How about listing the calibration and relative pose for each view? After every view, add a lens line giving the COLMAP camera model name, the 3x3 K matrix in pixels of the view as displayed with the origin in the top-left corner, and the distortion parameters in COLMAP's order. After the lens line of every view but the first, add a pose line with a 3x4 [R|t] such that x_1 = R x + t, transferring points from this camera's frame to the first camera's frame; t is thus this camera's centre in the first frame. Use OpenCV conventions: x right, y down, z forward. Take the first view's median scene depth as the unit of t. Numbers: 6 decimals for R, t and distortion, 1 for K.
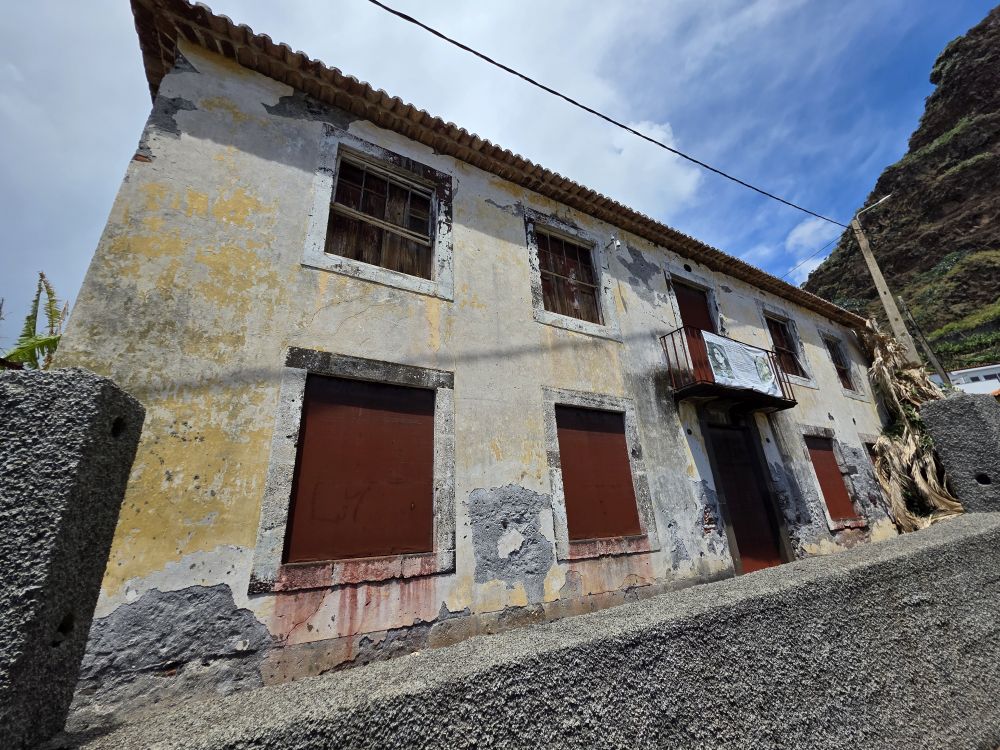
lens RADIAL K [[399.9, 0, 500.0], [0, 399.9, 375.0], [0, 0, 1]] dist [-0.000341, -0.000031]
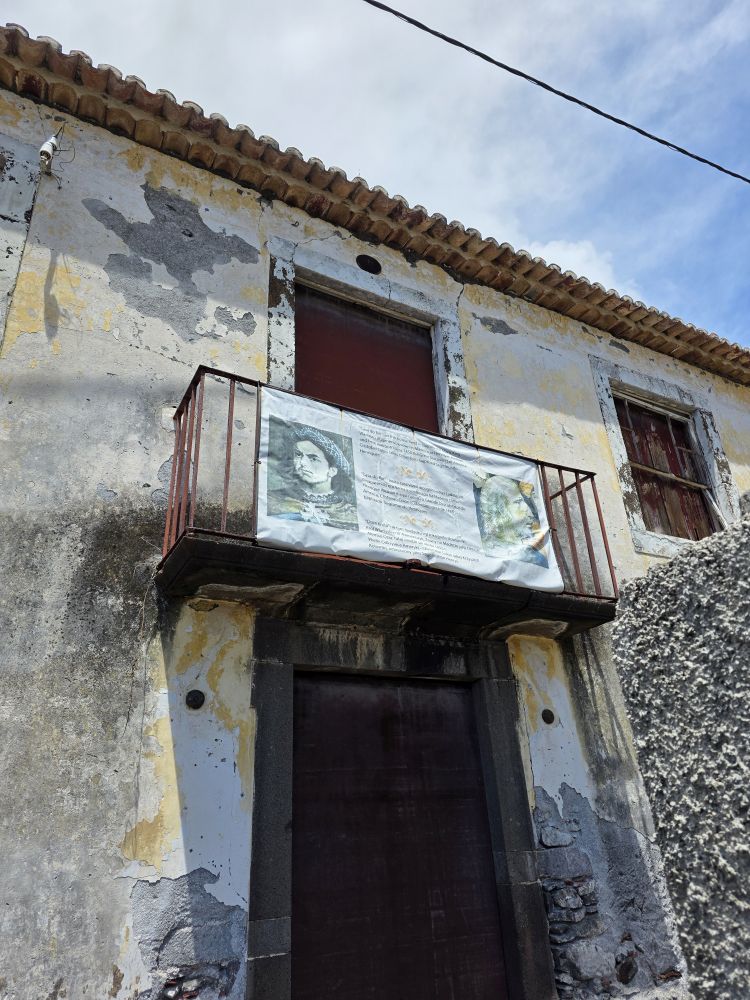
lens RADIAL K [[678.9, 0, 375.0], [0, 678.9, 500.0], [0, 0, 1]] dist [0.061346, -0.050794]
pose [[0.999903, -0.005517, -0.012770, 0.547288], [0.004211, 0.994970, -0.100088, 0.036301], [0.013258, 0.100024, 0.994897, 0.398955]]
